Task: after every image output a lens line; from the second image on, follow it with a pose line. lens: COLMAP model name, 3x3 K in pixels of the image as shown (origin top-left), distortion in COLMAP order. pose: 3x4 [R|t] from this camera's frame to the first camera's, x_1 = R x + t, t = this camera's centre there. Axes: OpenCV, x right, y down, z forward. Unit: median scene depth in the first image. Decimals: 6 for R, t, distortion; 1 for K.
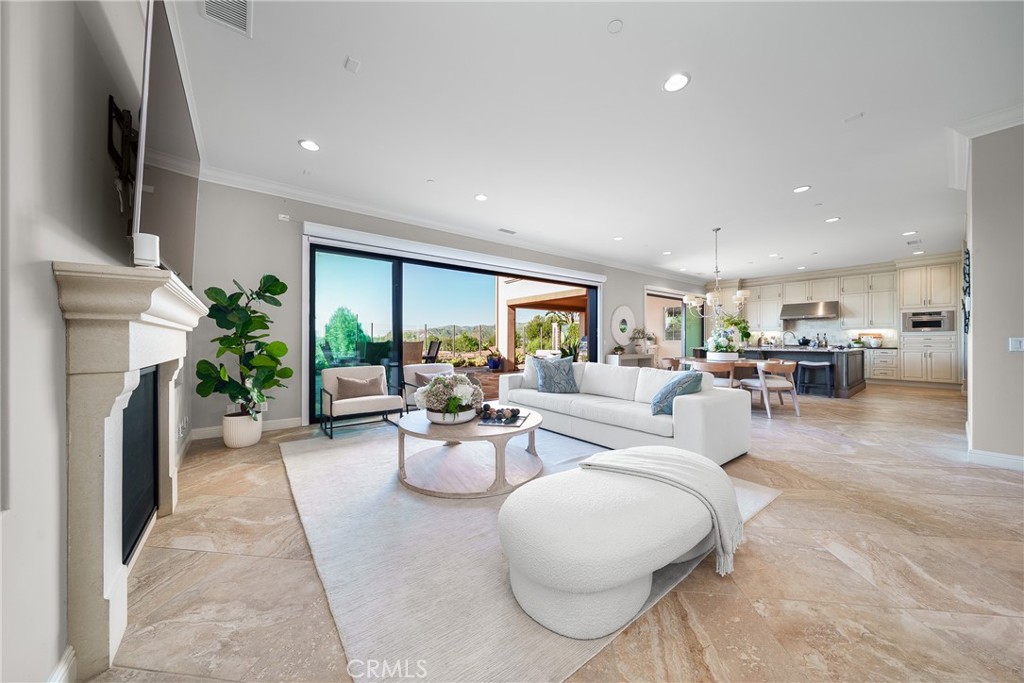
lens RADIAL K [[348.1, 0, 512.2], [0, 348.1, 341.0], [0, 0, 1]] dist [0.000545, 0.000040]
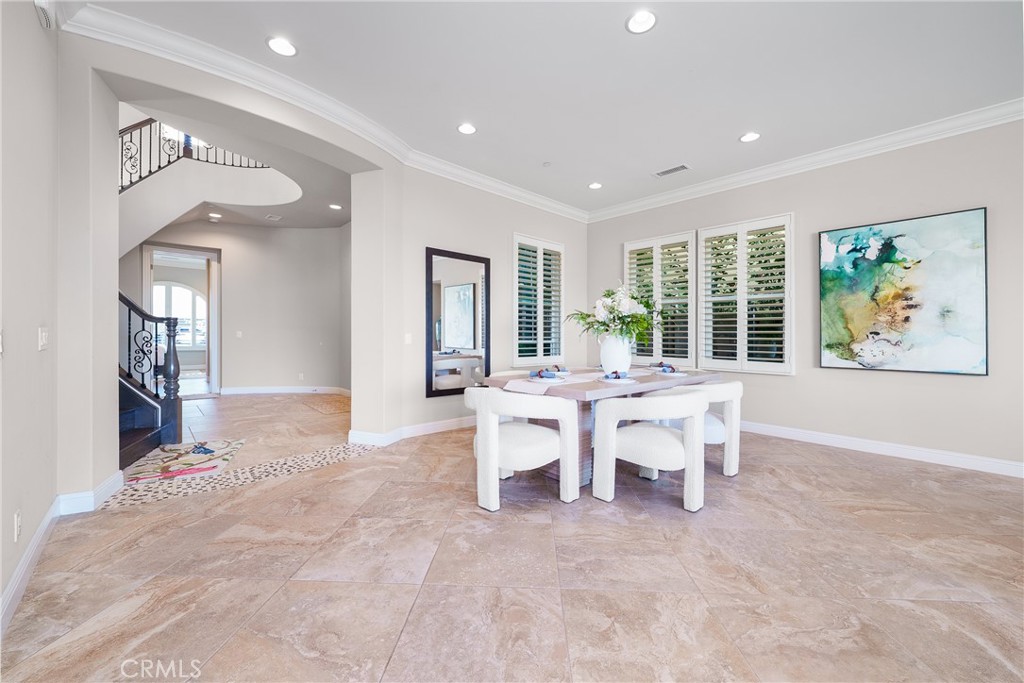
lens RADIAL K [[400.9, 0, 513.2], [0, 400.9, 334.4], [0, 0, 1]] dist [-0.000678, 0.000047]
pose [[-0.996095, -0.000115, -0.088284, 2.687905], [0.000199, 0.999994, -0.003544, -0.016013], [0.088284, -0.003548, -0.996089, 2.096732]]
